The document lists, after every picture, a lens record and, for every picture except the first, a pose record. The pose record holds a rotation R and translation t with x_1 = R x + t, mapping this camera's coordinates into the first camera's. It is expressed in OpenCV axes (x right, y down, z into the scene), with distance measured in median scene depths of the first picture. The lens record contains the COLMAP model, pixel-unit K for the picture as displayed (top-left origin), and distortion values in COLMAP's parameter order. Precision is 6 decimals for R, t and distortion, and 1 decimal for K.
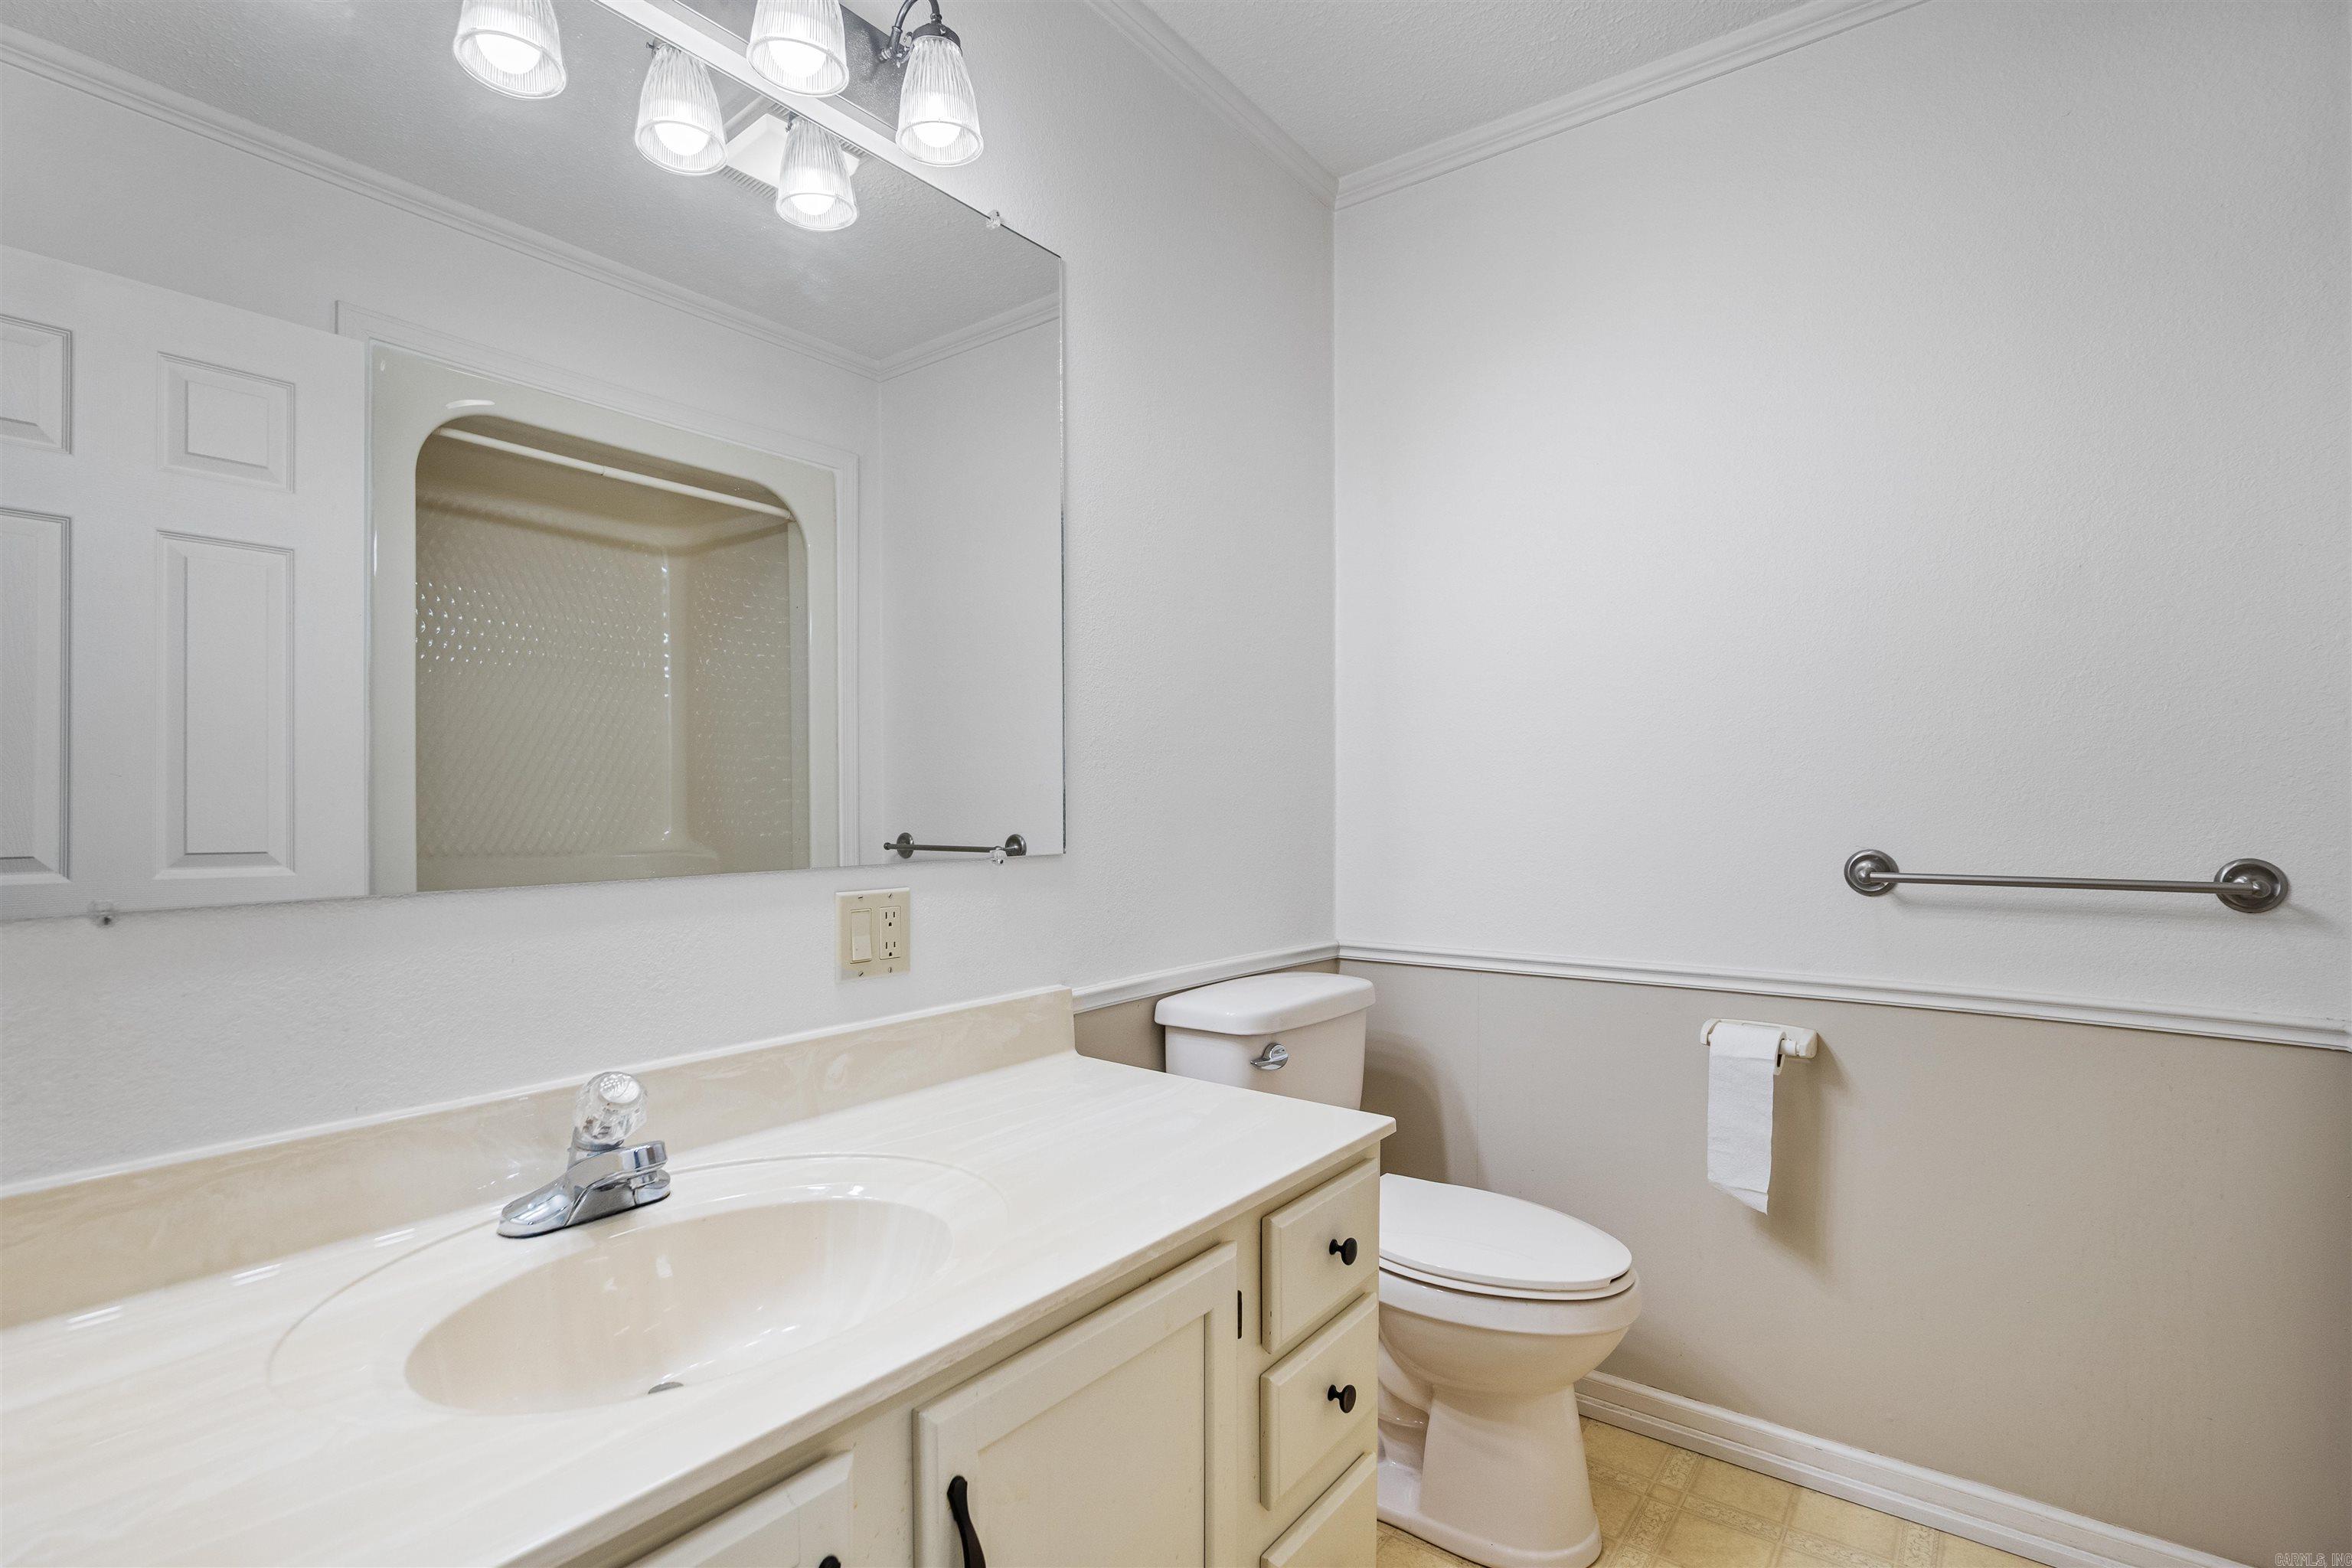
lens RADIAL K [[1102.6, 0, 1171.7], [0, 1102.6, 793.8], [0, 0, 1]] dist [-0.023233, 0.006448]
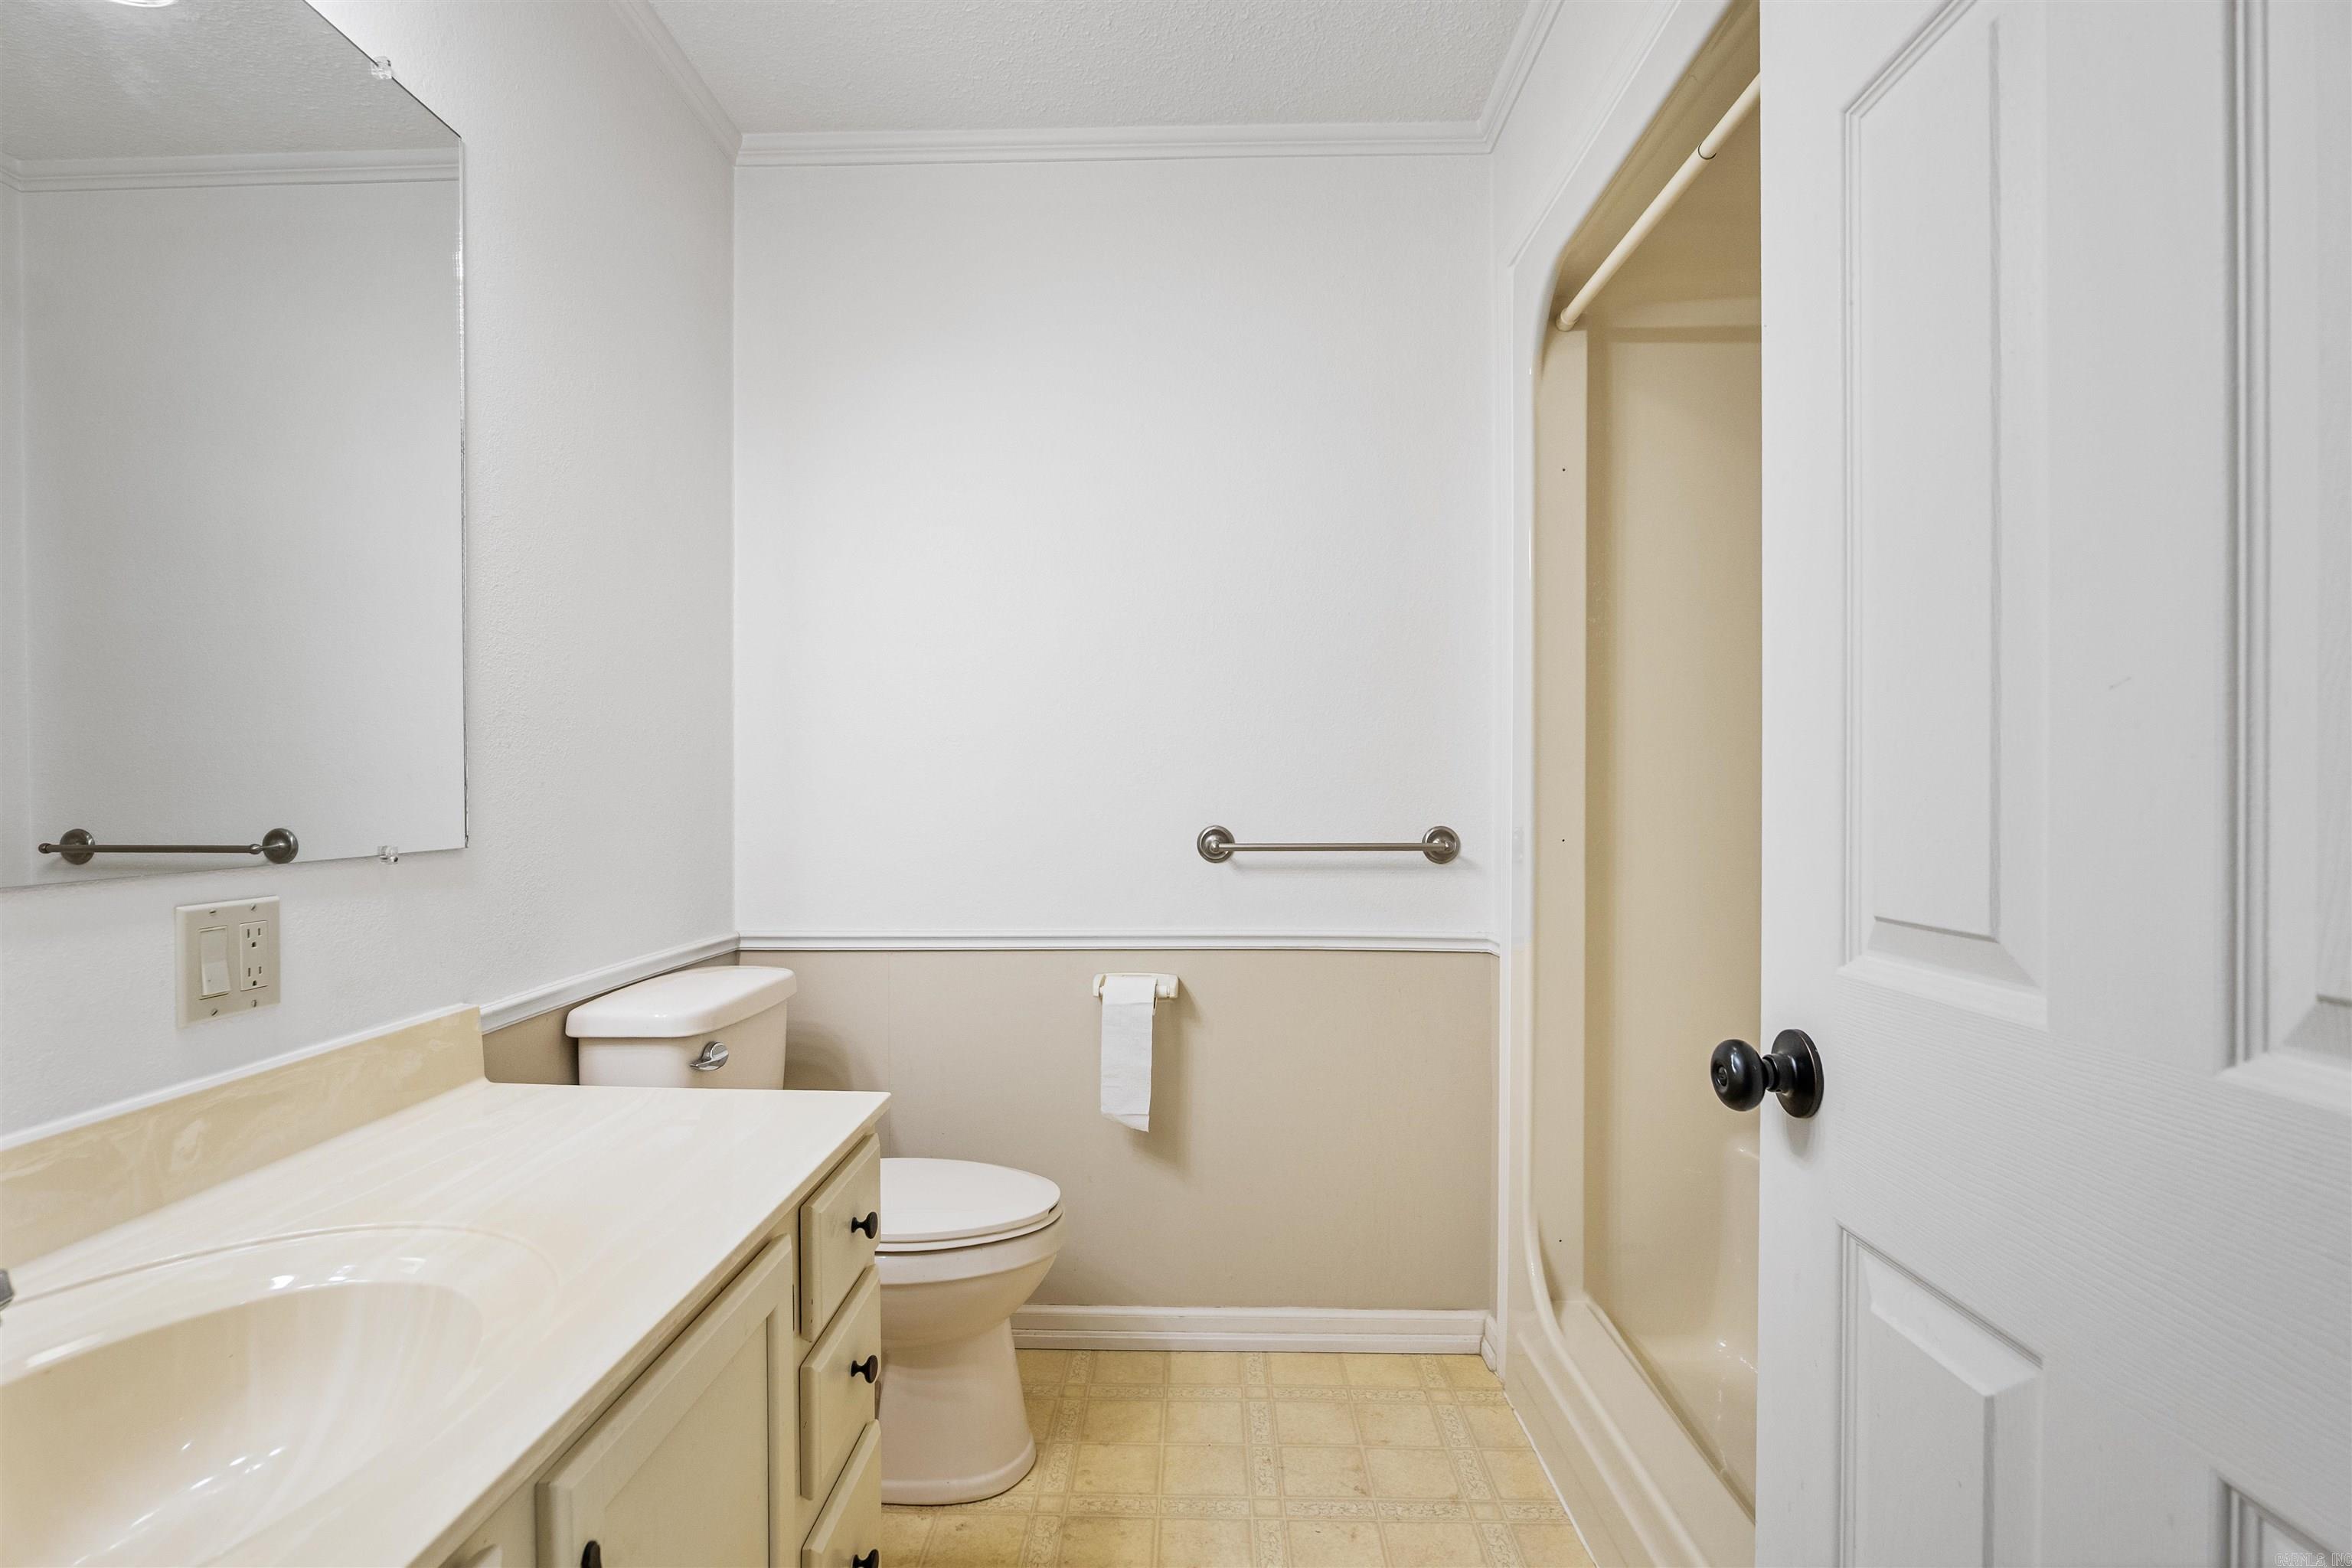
lens RADIAL K [[1102.6, 0, 1177.9], [0, 1102.6, 785.4], [0, 0, 1]] dist [-0.023233, 0.006448]
pose [[0.815401, 0.001494, 0.578895, -0.134442], [-0.004601, 0.999982, 0.003901, 0.000713], [-0.578879, -0.005844, 0.815393, 0.001365]]
